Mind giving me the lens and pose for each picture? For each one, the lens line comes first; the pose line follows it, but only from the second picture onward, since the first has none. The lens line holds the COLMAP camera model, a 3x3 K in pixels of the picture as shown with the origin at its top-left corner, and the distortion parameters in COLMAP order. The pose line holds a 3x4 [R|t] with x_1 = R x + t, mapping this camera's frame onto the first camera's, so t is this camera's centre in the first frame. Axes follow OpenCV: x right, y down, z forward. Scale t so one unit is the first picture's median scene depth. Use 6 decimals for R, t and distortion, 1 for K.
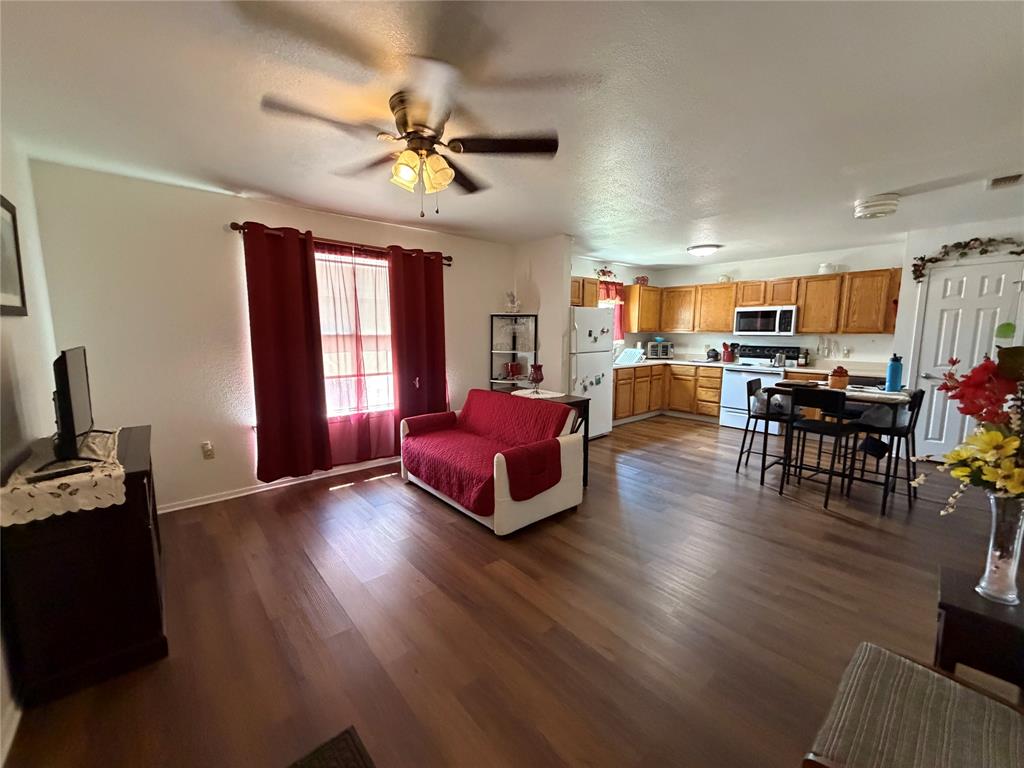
lens RADIAL K [[403.2, 0, 512.0], [0, 403.2, 384.0], [0, 0, 1]] dist [0.000144, -0.000025]
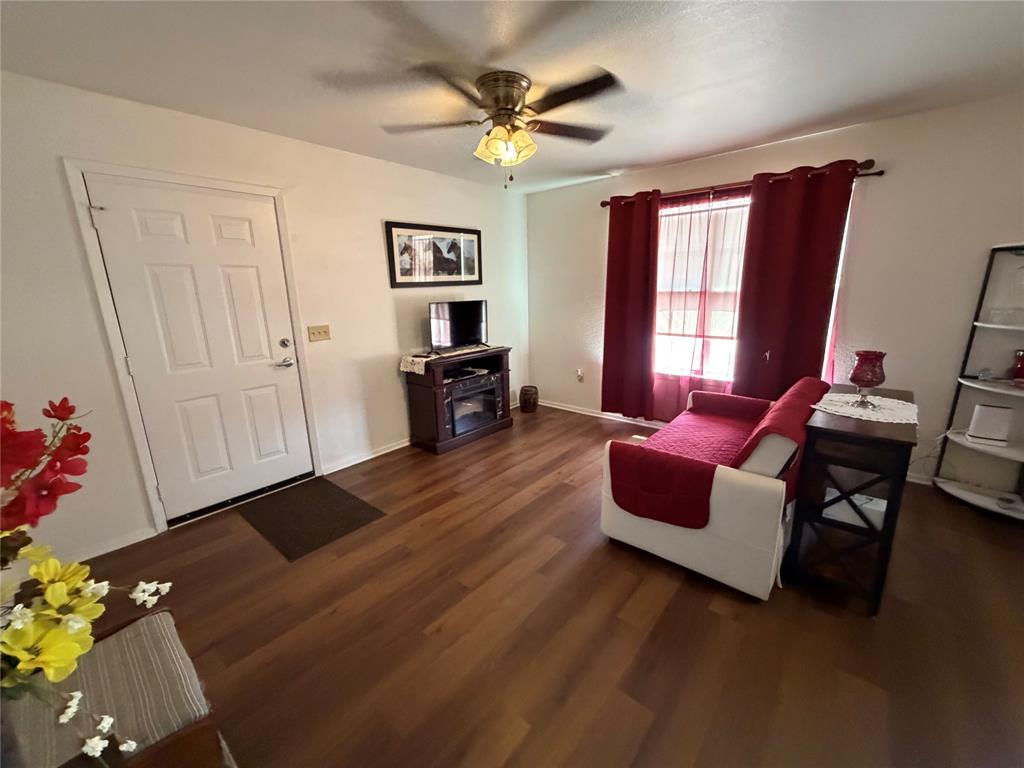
lens RADIAL K [[403.2, 0, 512.0], [0, 403.2, 384.0], [0, 0, 1]] dist [0.000144, -0.000025]
pose [[0.153592, 0.219994, -0.963334, 0.510565], [-0.112326, 0.972469, 0.204172, -0.060244], [0.981729, 0.076848, 0.174075, 0.467164]]
